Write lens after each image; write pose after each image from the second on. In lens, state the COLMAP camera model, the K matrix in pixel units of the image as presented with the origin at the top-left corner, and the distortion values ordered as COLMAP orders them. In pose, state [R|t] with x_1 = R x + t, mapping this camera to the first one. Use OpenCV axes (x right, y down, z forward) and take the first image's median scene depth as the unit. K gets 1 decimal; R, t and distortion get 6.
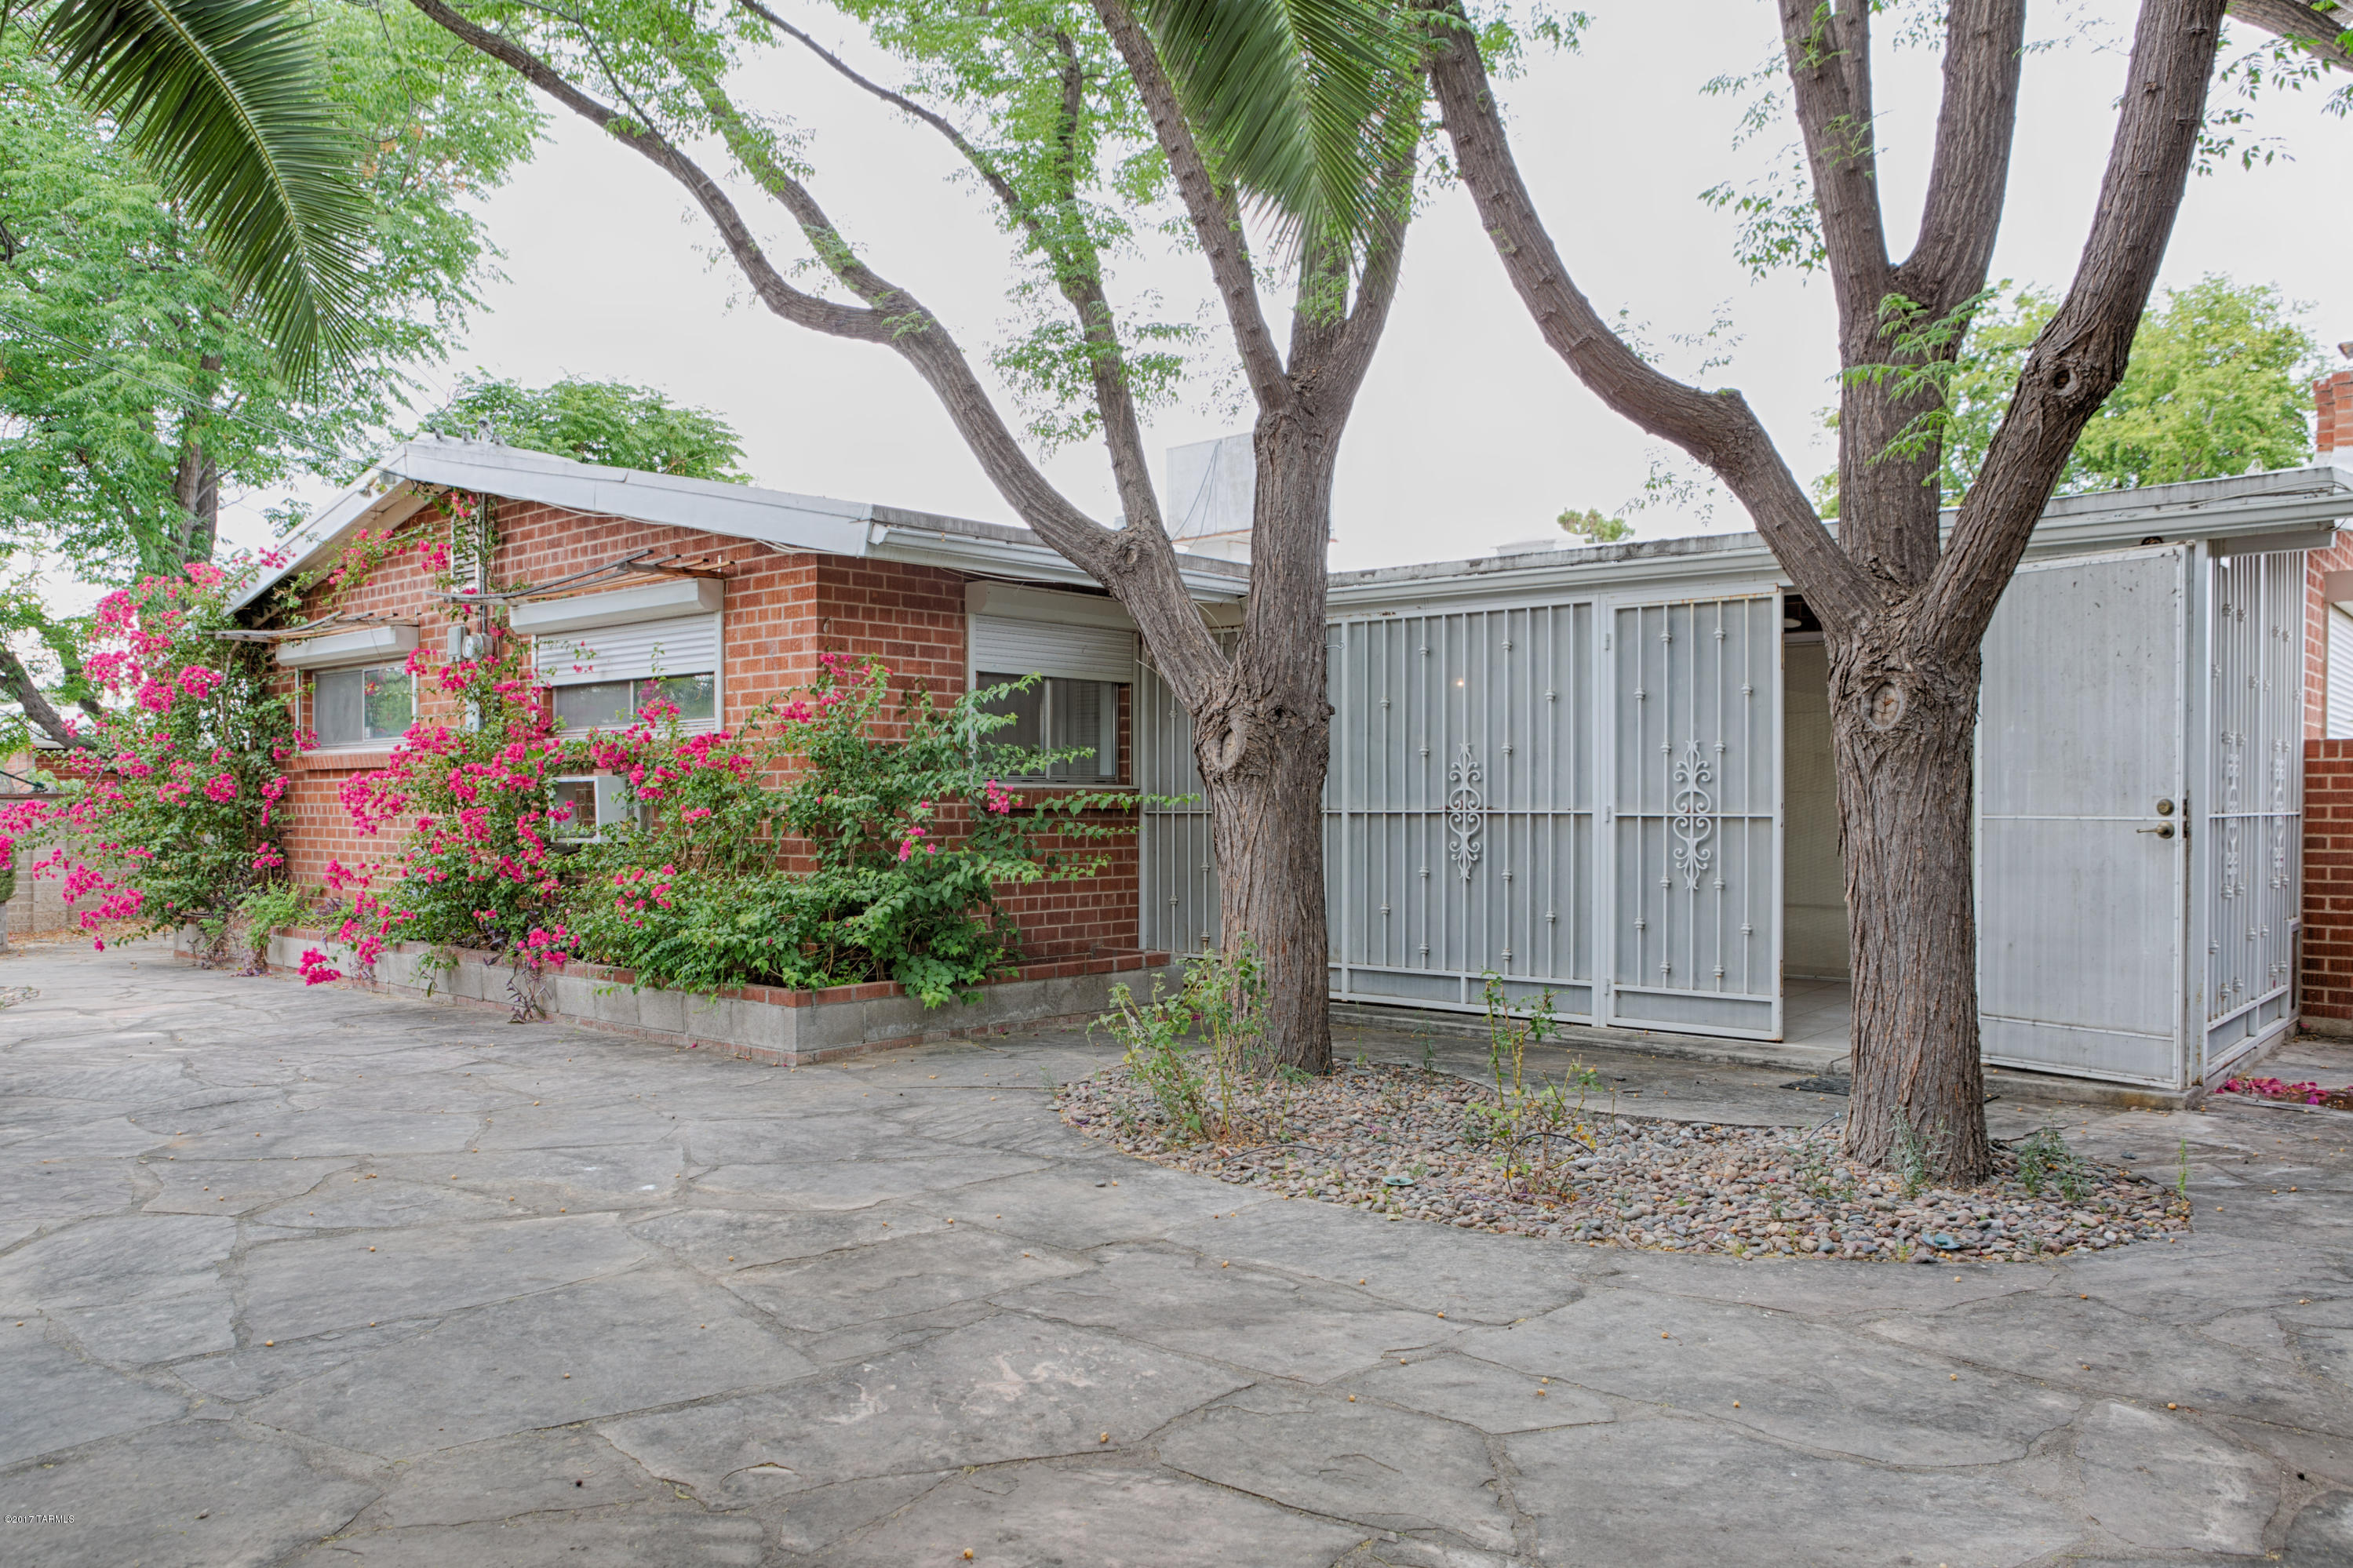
lens RADIAL K [[1658.6, 0, 1176.6], [0, 1658.6, 788.5], [0, 0, 1]] dist [-0.076653, 0.000800]
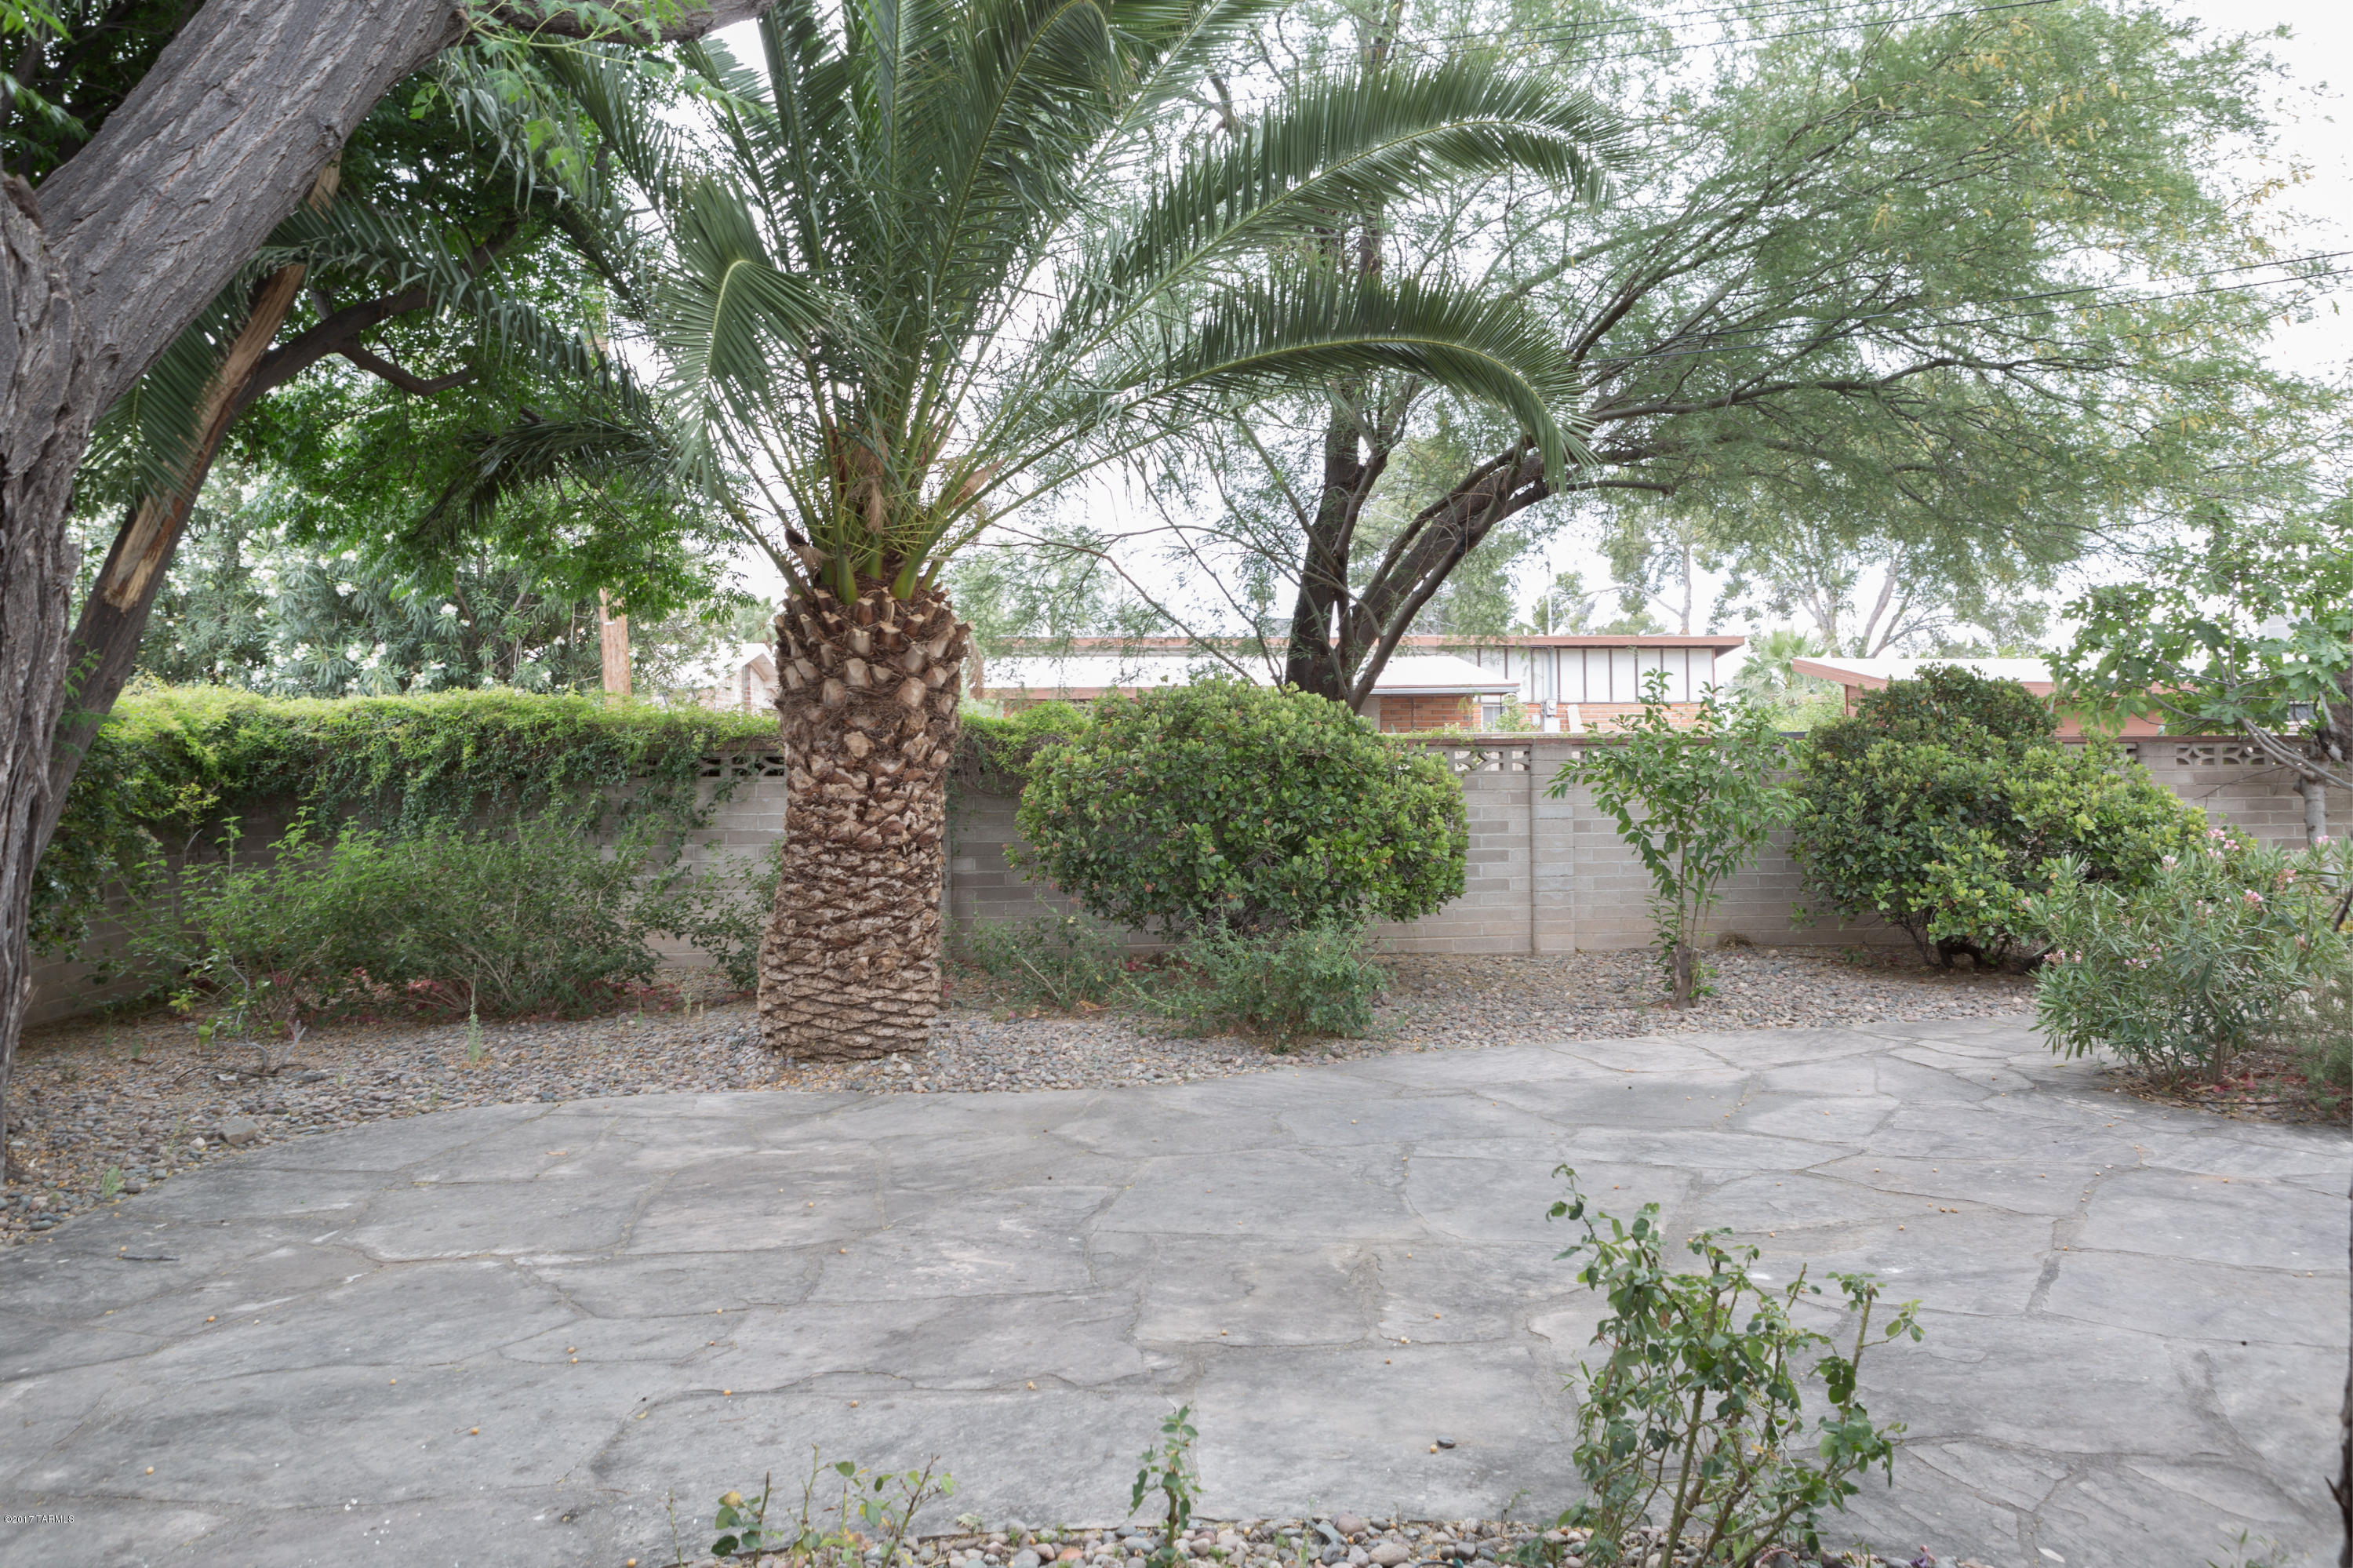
lens RADIAL K [[1658.9, 0, 1176.5], [0, 1658.9, 780.4], [0, 0, 1]] dist [-0.076653, 0.000800]
pose [[-0.720313, 0.014278, -0.693502, 0.611946], [0.013447, 0.999888, 0.006620, -0.022053], [0.693519, -0.004557, -0.720424, 1.849790]]
